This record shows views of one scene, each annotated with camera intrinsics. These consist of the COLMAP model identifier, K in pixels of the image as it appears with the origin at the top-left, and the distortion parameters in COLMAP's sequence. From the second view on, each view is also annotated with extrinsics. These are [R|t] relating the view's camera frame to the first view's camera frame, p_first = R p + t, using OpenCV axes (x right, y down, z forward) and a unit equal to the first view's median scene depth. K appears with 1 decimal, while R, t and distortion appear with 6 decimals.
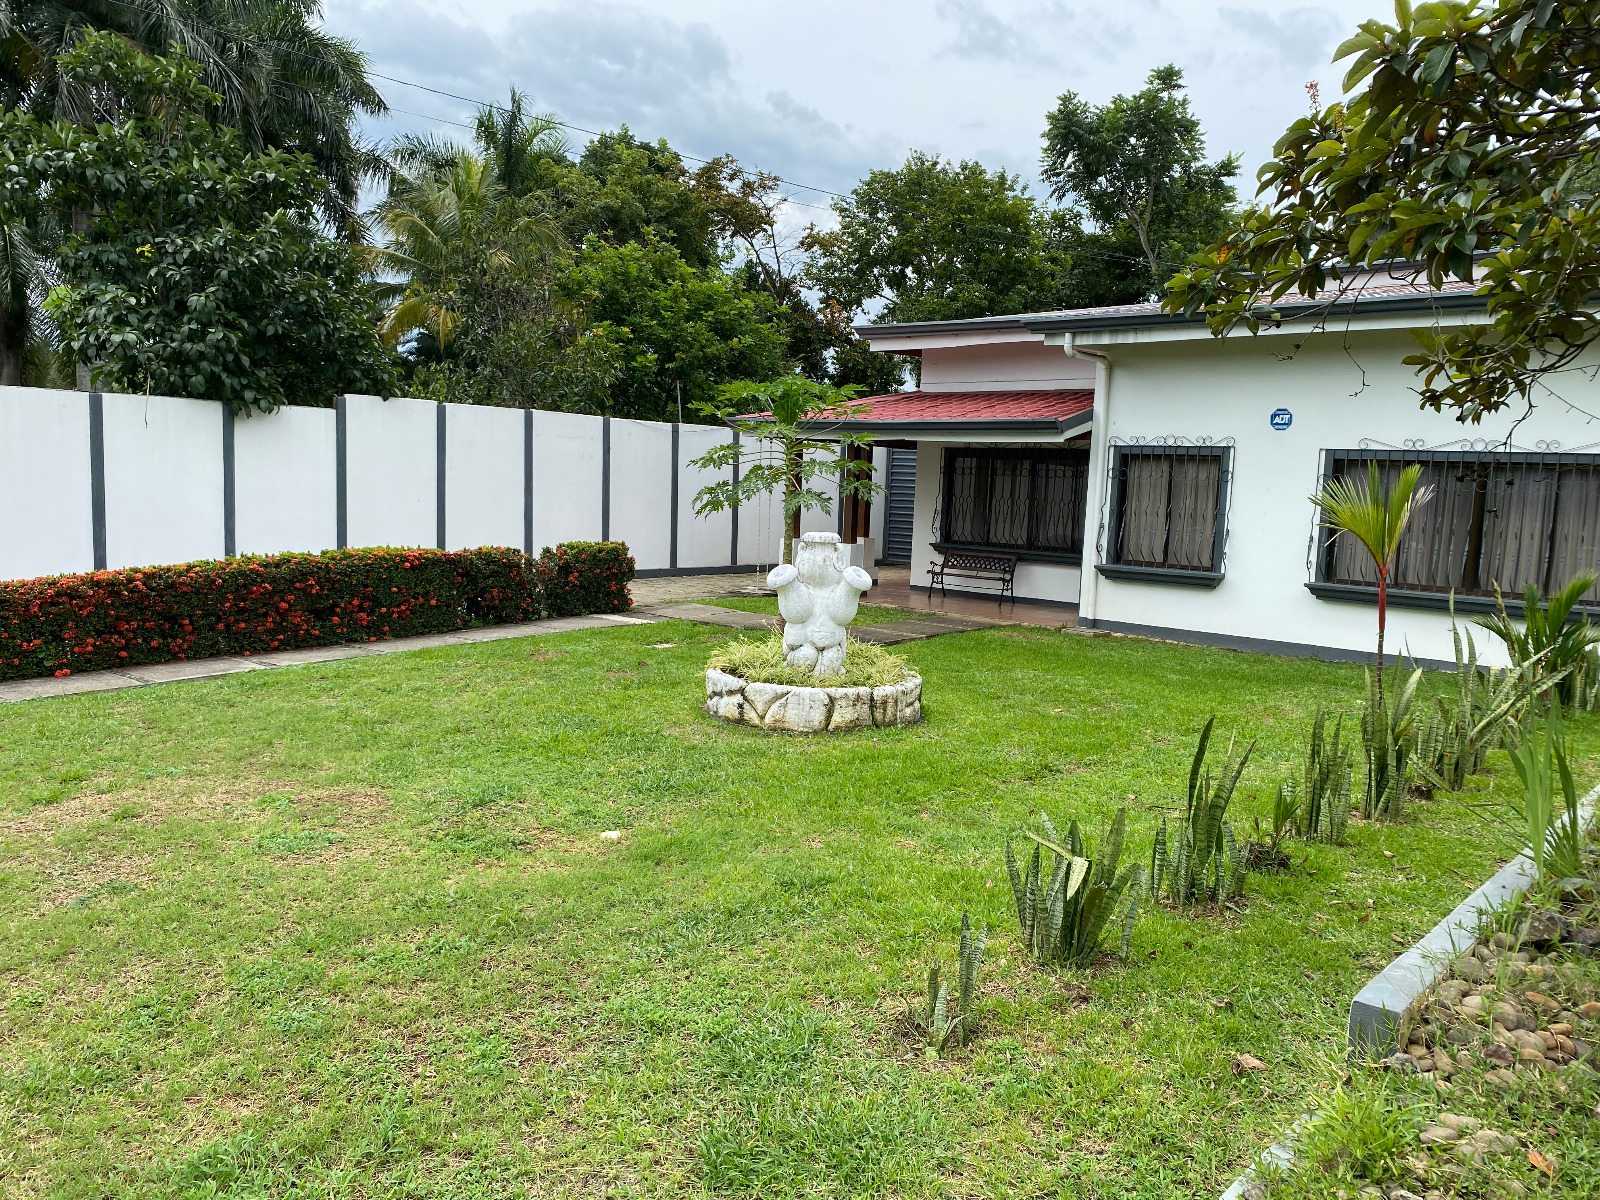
lens RADIAL K [[1215.4, 0, 800.0], [0, 1215.4, 600.0], [0, 0, 1]] dist [0.046424, -0.056935]
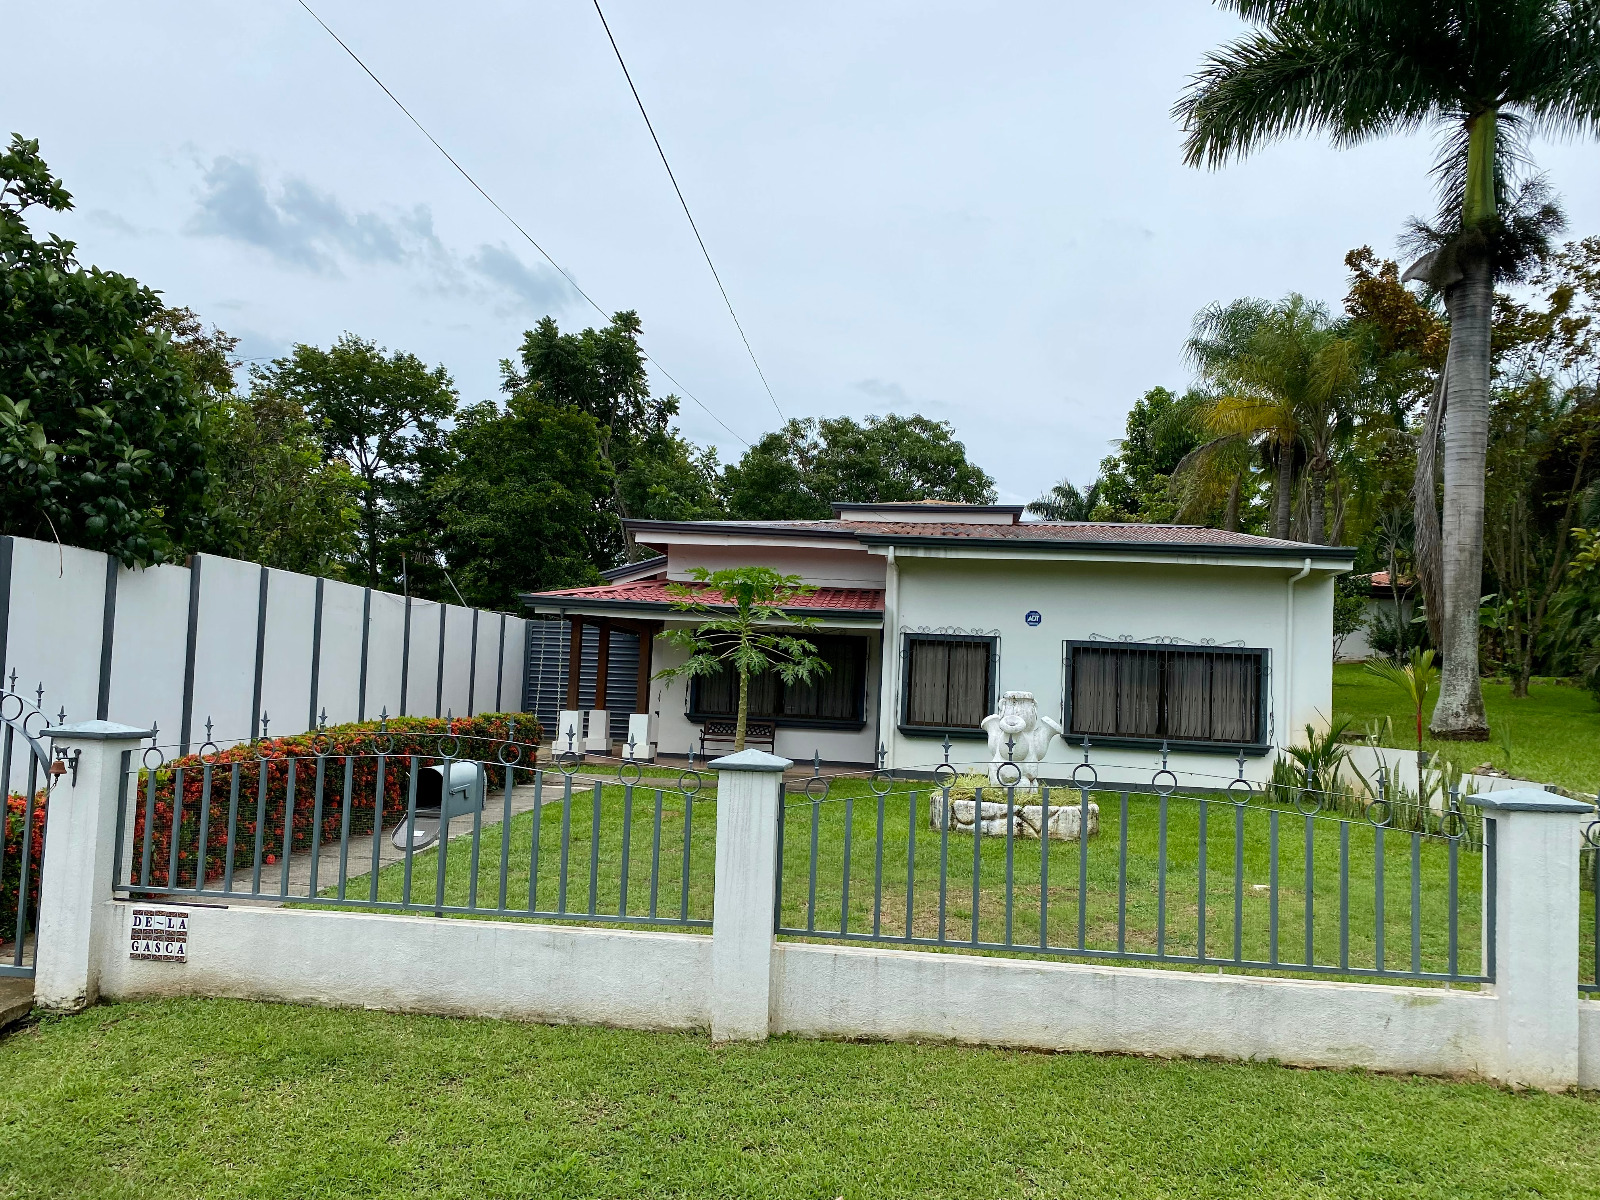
lens RADIAL K [[1215.4, 0, 800.0], [0, 1215.4, 600.0], [0, 0, 1]] dist [0.046424, -0.056935]
pose [[0.797798, 0.043636, 0.601344, -0.616934], [0.047861, 0.989647, -0.135311, 0.008199], [-0.601022, 0.136732, 0.787450, 0.044904]]
